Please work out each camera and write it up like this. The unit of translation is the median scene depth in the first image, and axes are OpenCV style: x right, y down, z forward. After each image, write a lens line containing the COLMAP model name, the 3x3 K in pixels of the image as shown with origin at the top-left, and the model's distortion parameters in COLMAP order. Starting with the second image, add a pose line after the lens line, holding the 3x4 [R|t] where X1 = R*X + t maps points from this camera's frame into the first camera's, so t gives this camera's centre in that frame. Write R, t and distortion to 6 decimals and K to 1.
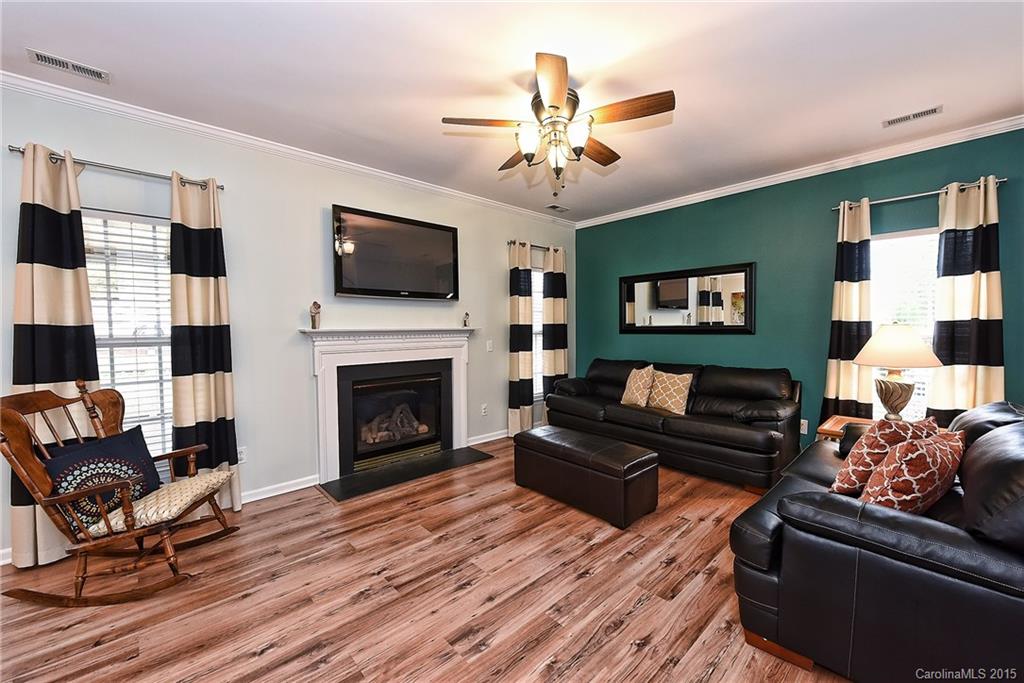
lens RADIAL K [[410.2, 0, 515.2], [0, 410.2, 339.0], [0, 0, 1]] dist [-0.001484, -0.000070]
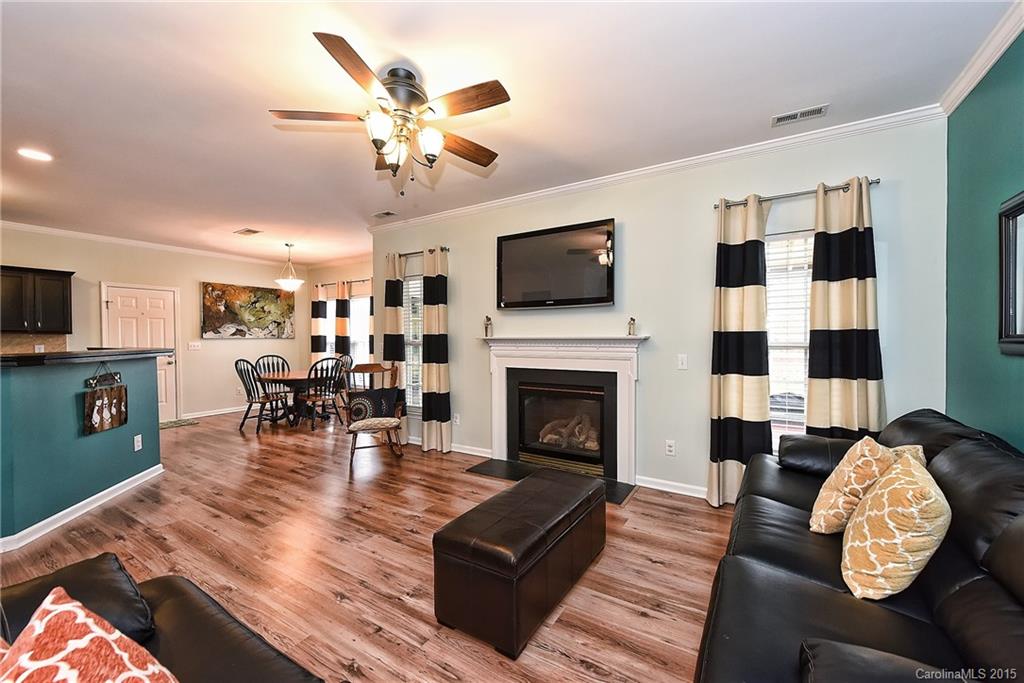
lens RADIAL K [[410.2, 0, 516.8], [0, 410.2, 339.1], [0, 0, 1]] dist [-0.001484, -0.000070]
pose [[0.252669, 0.014624, -0.967442, 0.769870], [-0.024996, 0.999651, 0.008582, -0.029693], [0.967230, 0.022014, 0.252946, 0.737883]]
